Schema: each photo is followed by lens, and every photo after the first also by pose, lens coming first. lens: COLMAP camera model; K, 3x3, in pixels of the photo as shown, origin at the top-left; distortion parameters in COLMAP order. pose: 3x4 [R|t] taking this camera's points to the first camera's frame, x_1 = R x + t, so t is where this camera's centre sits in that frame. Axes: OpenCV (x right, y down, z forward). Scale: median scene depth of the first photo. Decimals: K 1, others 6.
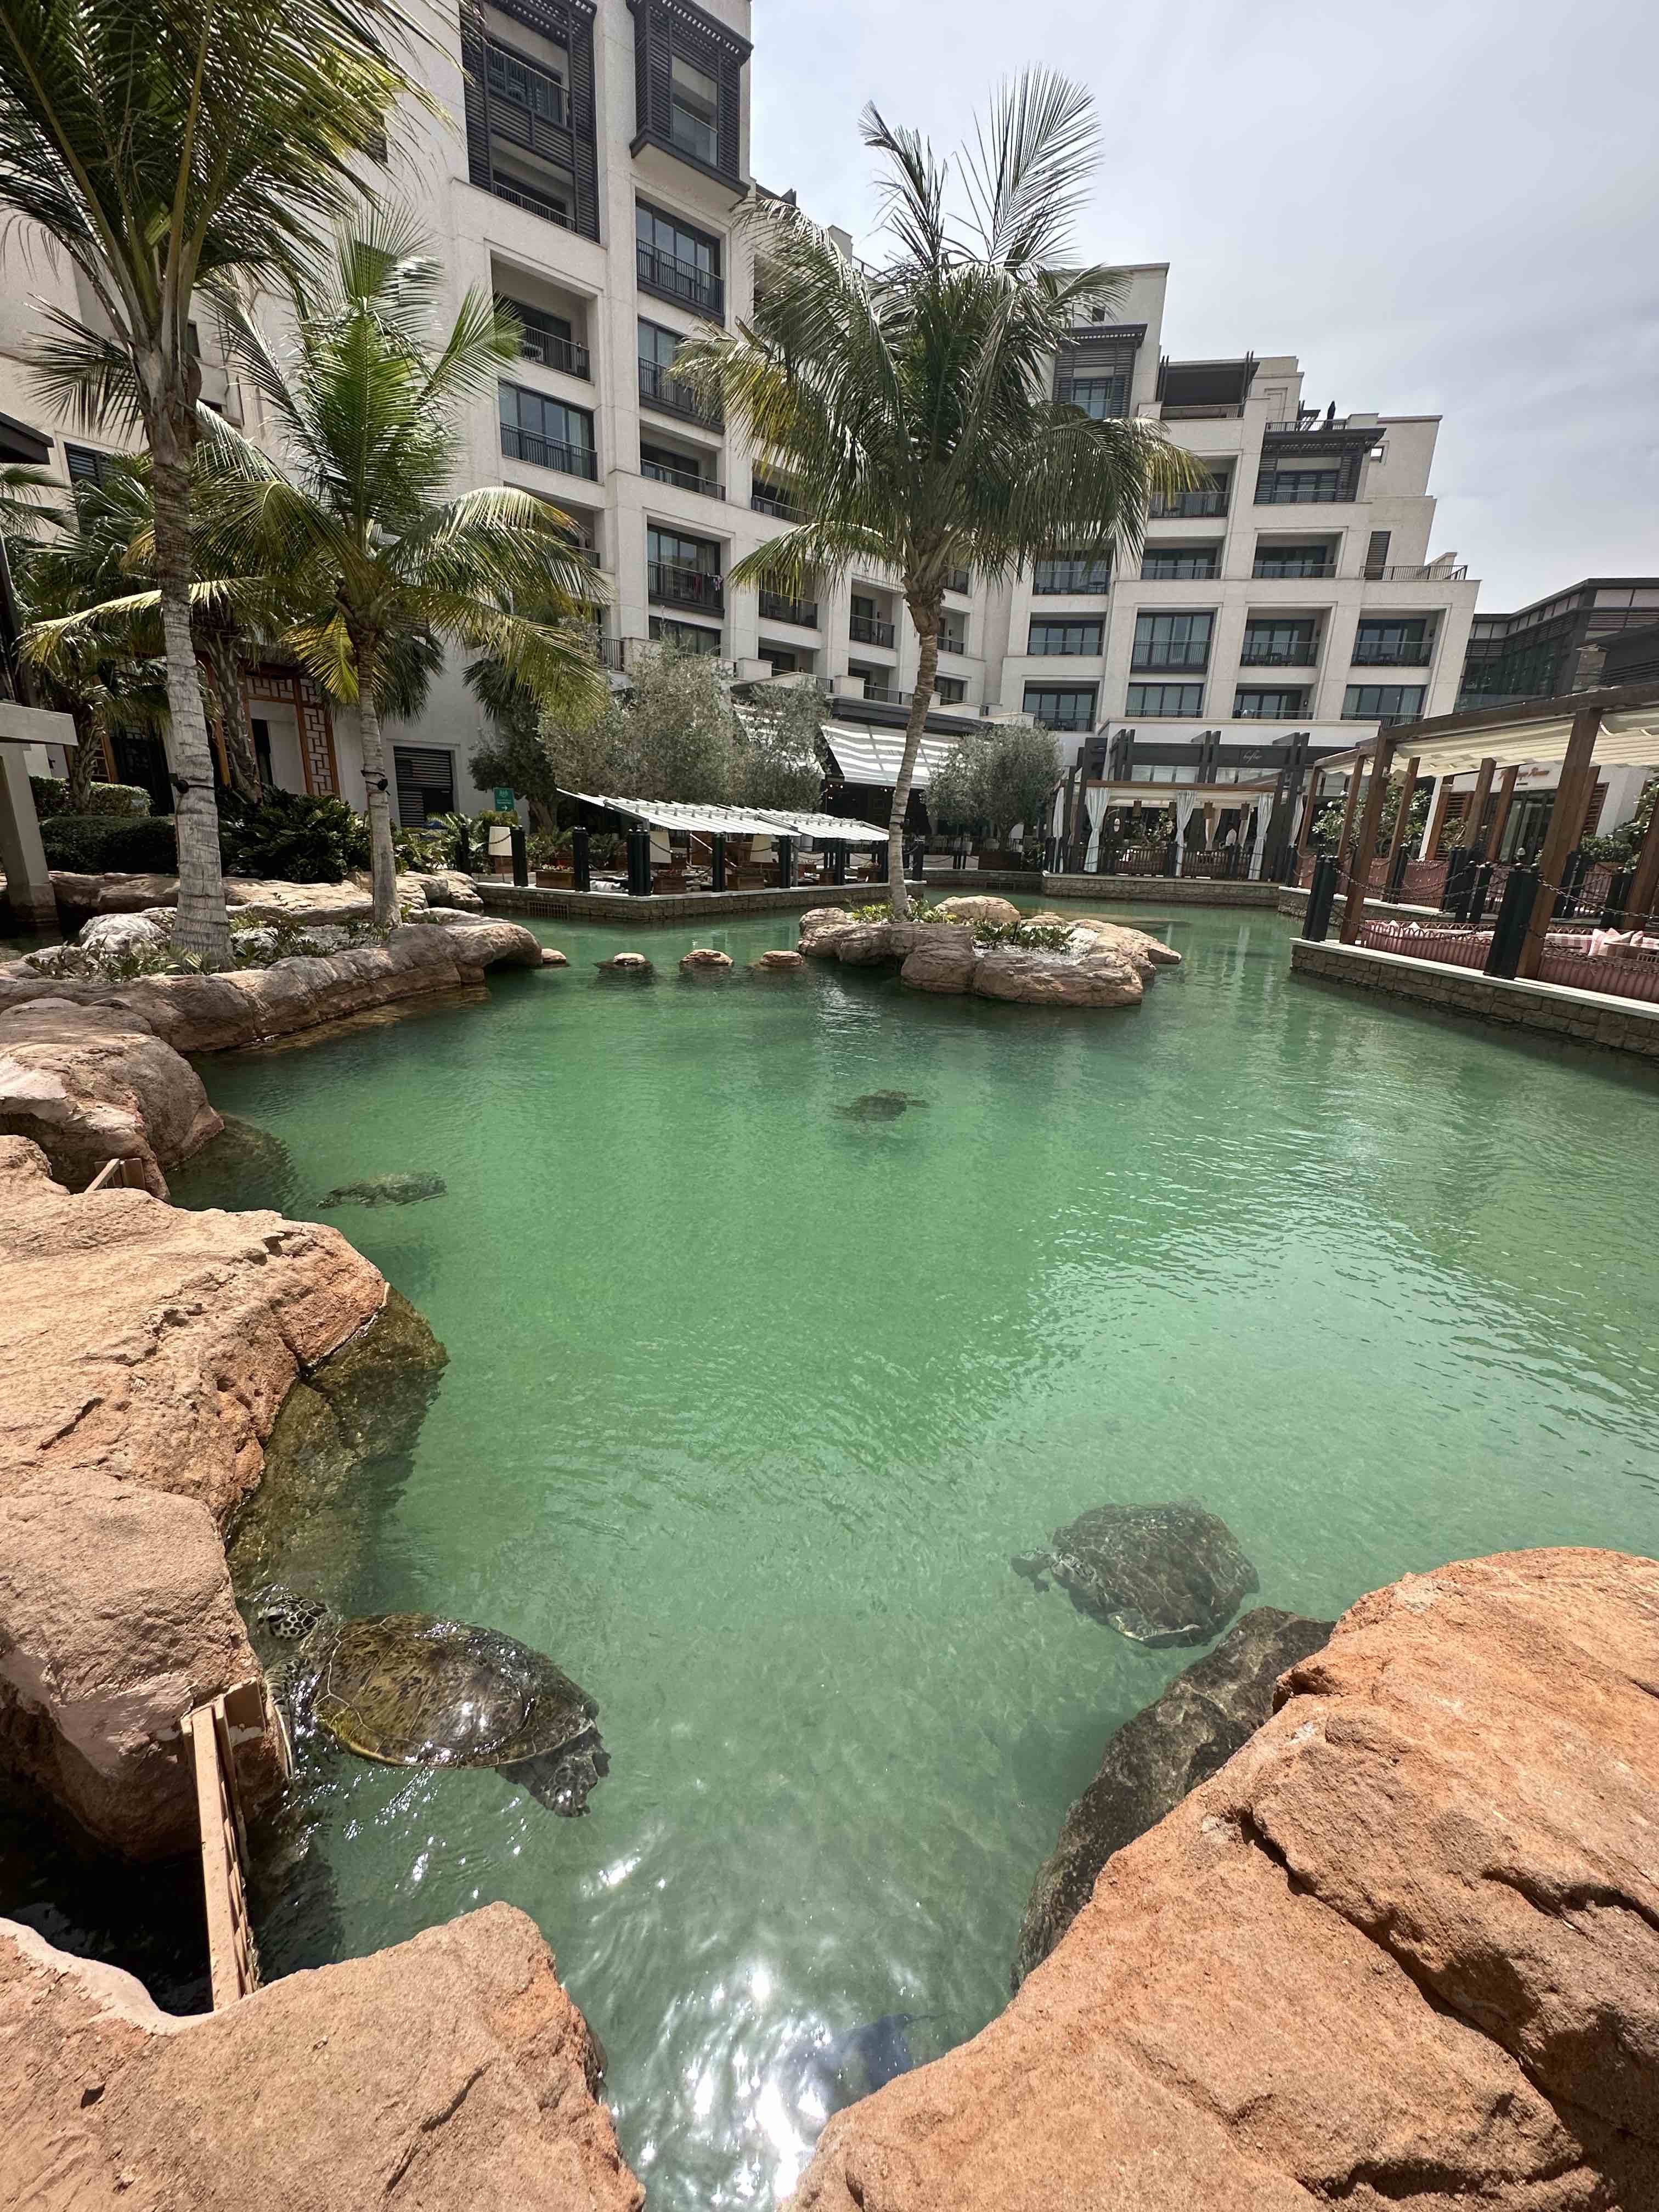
lens RADIAL K [[870.1, 0, 829.5], [0, 870.1, 1106.0], [0, 0, 1]] dist [-0.001717, -0.000041]
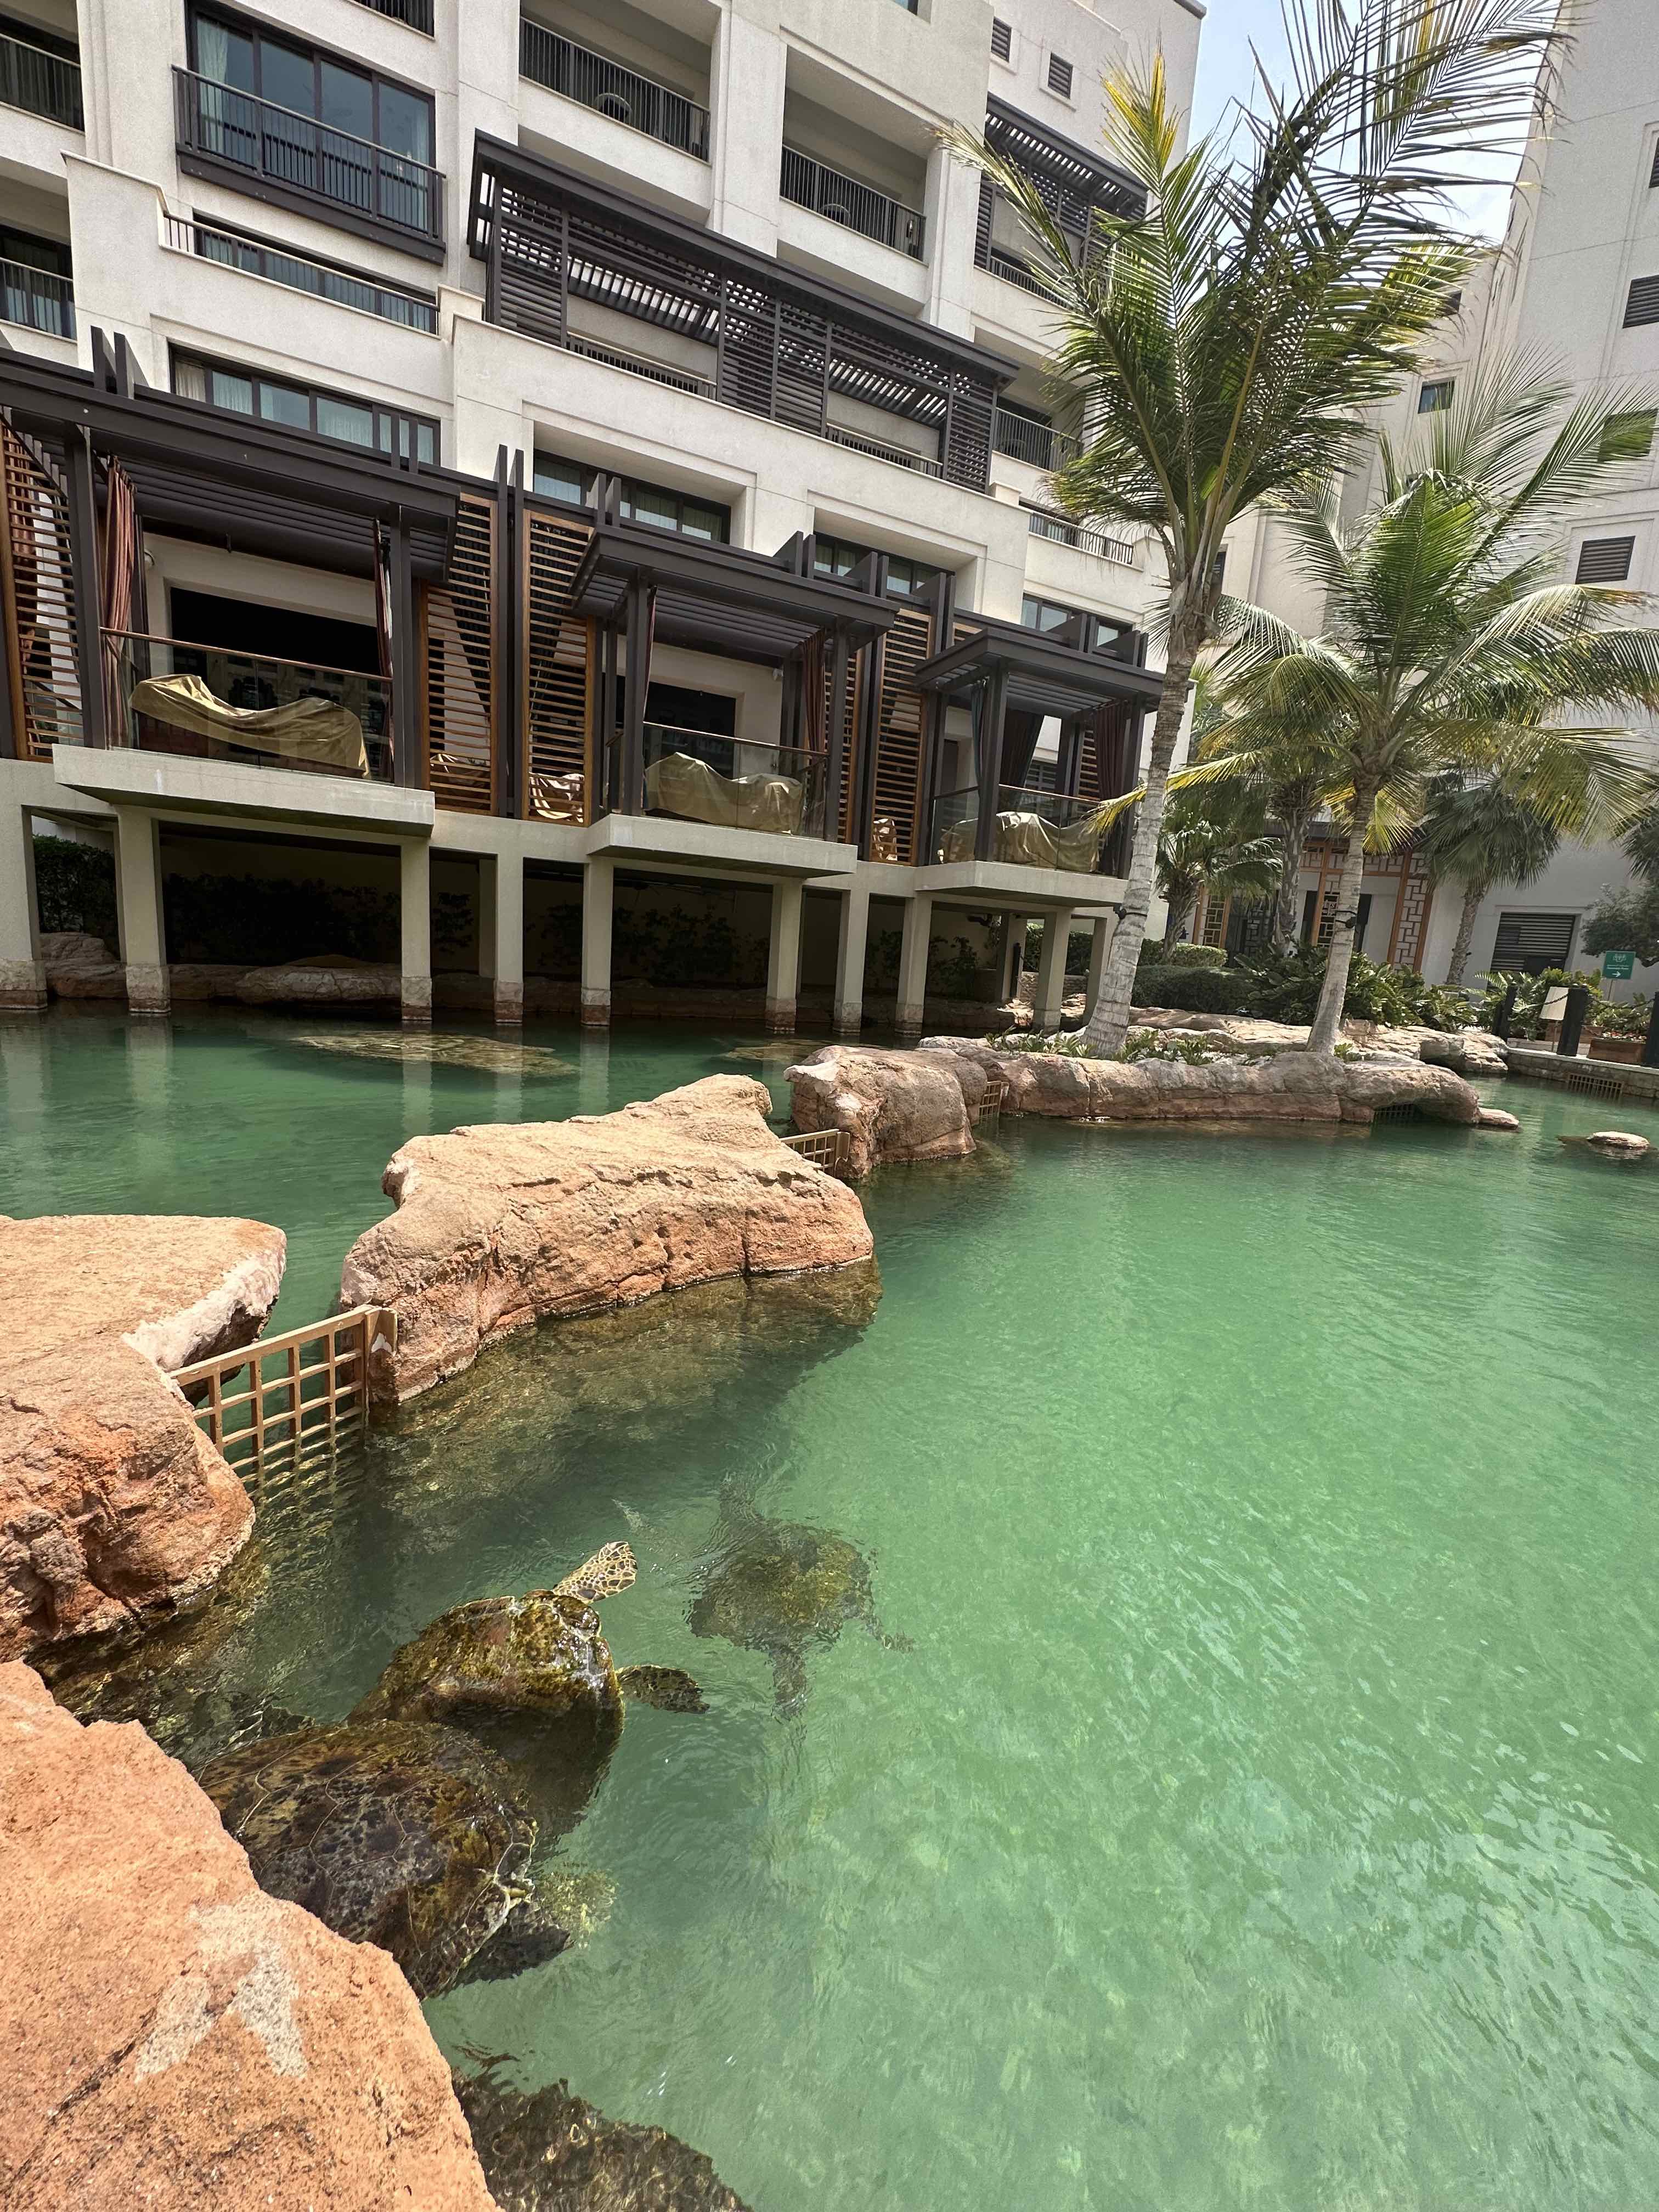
lens RADIAL K [[870.1, 0, 829.5], [0, 870.1, 1106.0], [0, 0, 1]] dist [-0.001717, -0.000041]
pose [[0.449335, 0.148887, -0.880869, 0.163051], [-0.309893, 0.950768, 0.002624, 0.010880], [0.837893, 0.271796, 0.473352, 0.133728]]
